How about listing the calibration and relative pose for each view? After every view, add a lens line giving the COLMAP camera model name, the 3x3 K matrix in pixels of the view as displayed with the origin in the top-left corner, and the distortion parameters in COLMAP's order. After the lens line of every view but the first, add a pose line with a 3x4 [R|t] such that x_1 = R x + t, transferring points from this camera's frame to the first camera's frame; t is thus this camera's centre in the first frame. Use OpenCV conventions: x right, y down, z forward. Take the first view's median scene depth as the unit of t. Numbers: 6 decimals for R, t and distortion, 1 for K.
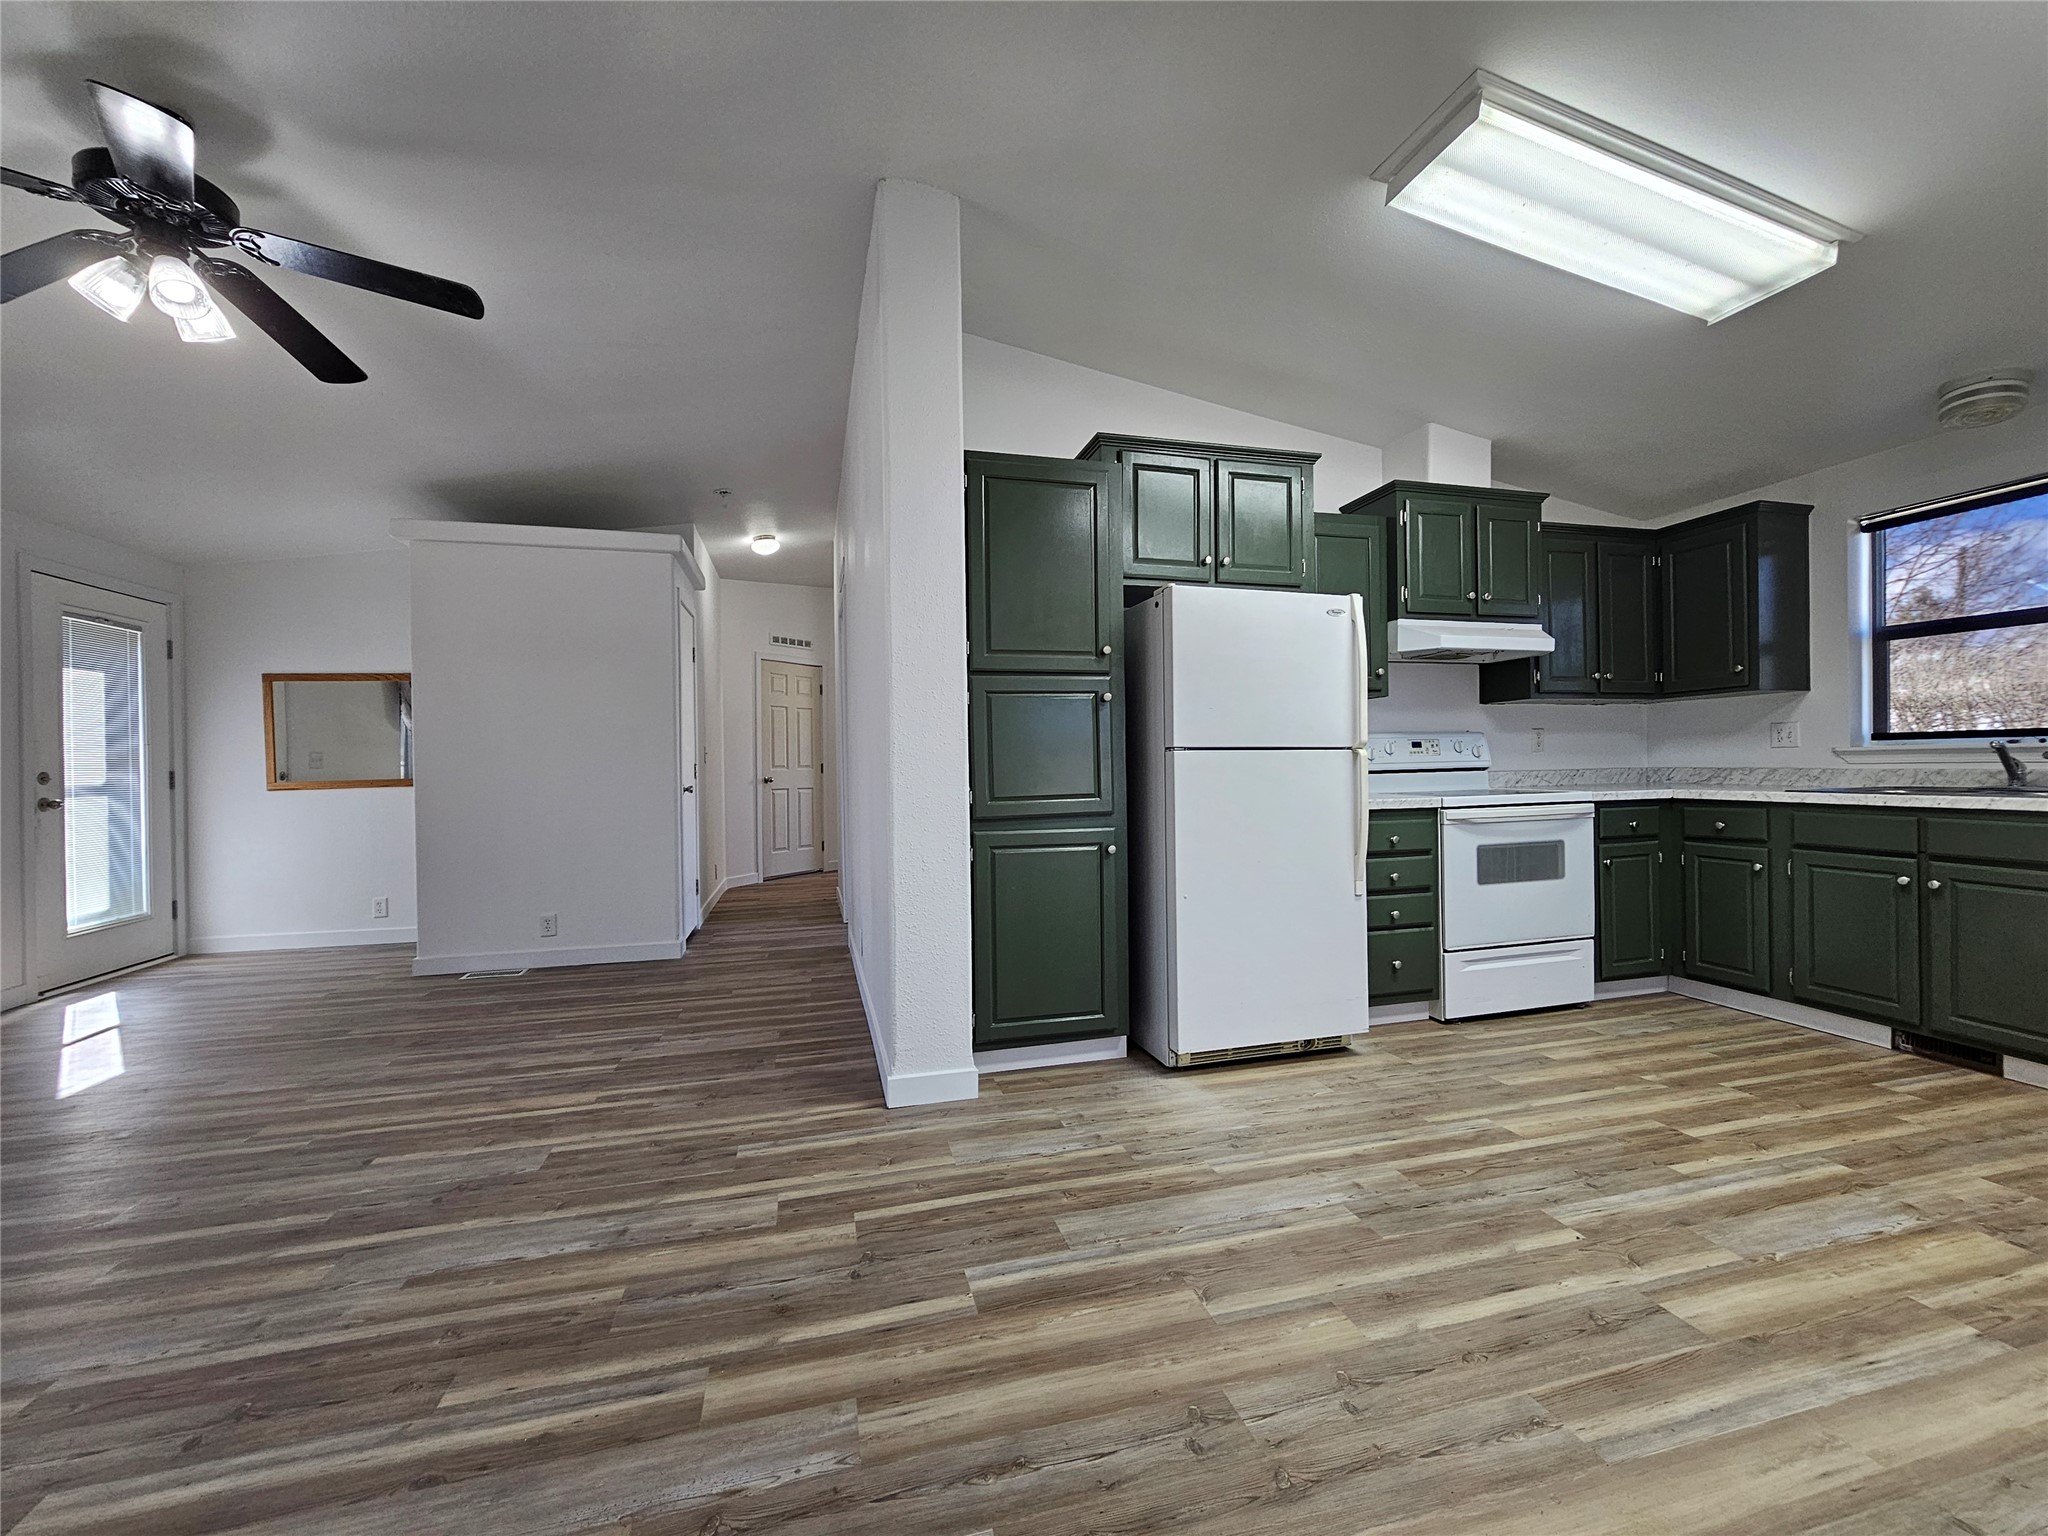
lens RADIAL K [[855.9, 0, 1031.6], [0, 855.9, 760.3], [0, 0, 1]] dist [-0.003545, 0.003158]
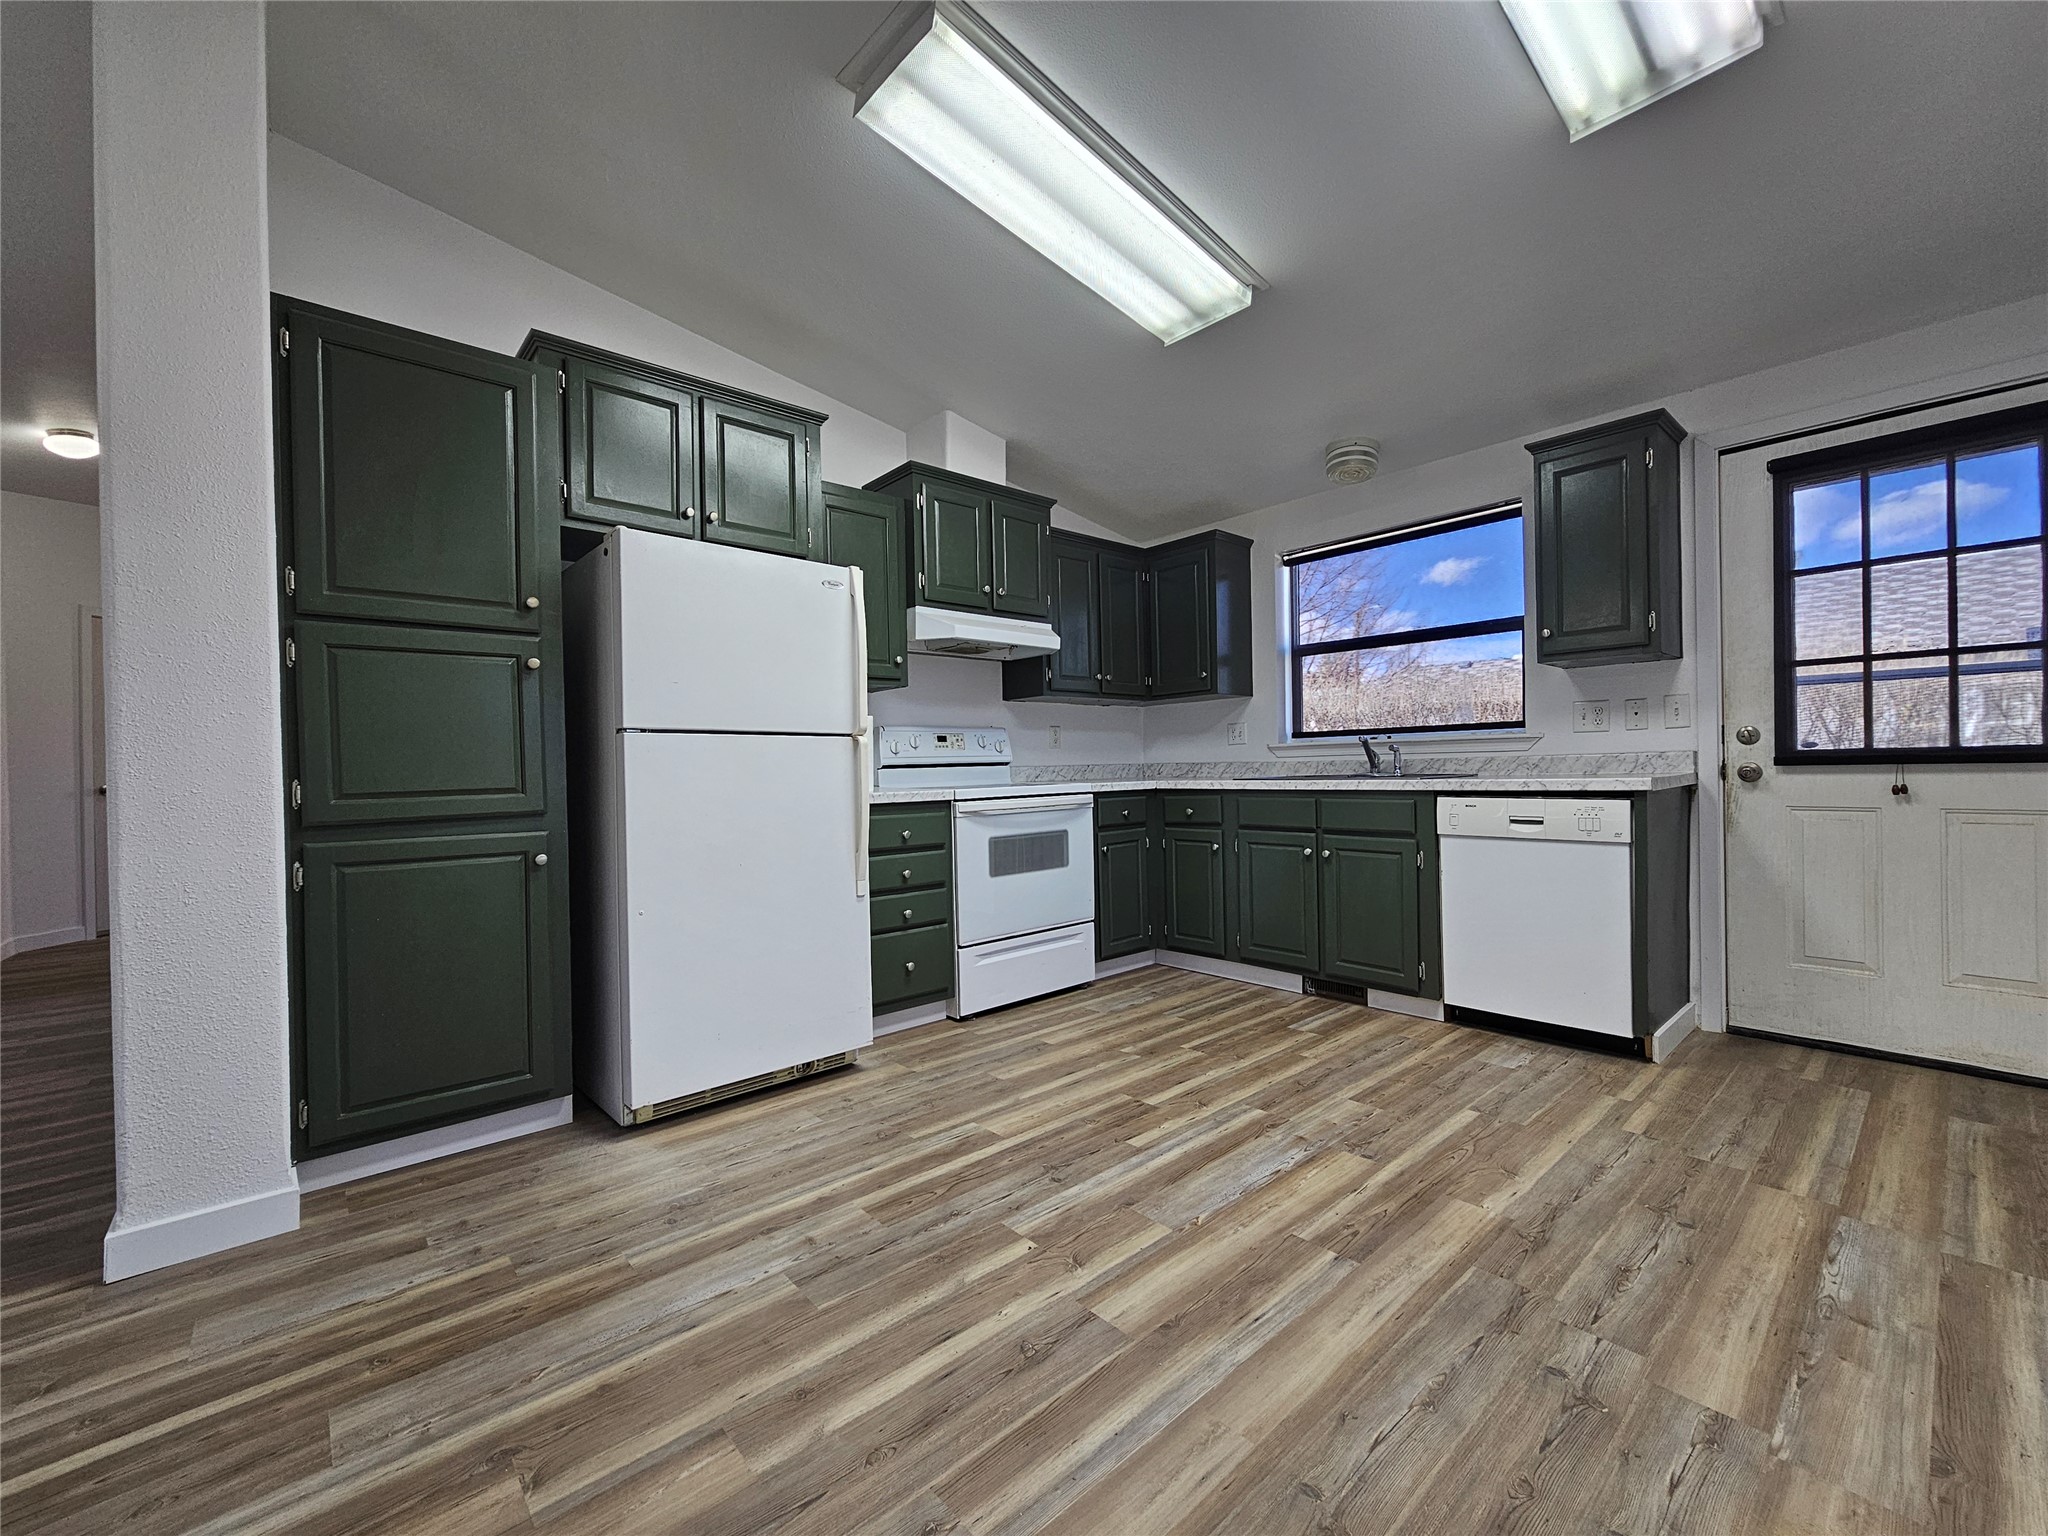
lens RADIAL K [[855.9, 0, 1031.6], [0, 855.9, 760.3], [0, 0, 1]] dist [-0.003545, 0.003158]
pose [[0.895589, 0.000257, 0.444882, 0.142590], [0.004442, 0.999945, -0.009521, 0.022369], [-0.444860, 0.010503, 0.895538, 0.099907]]
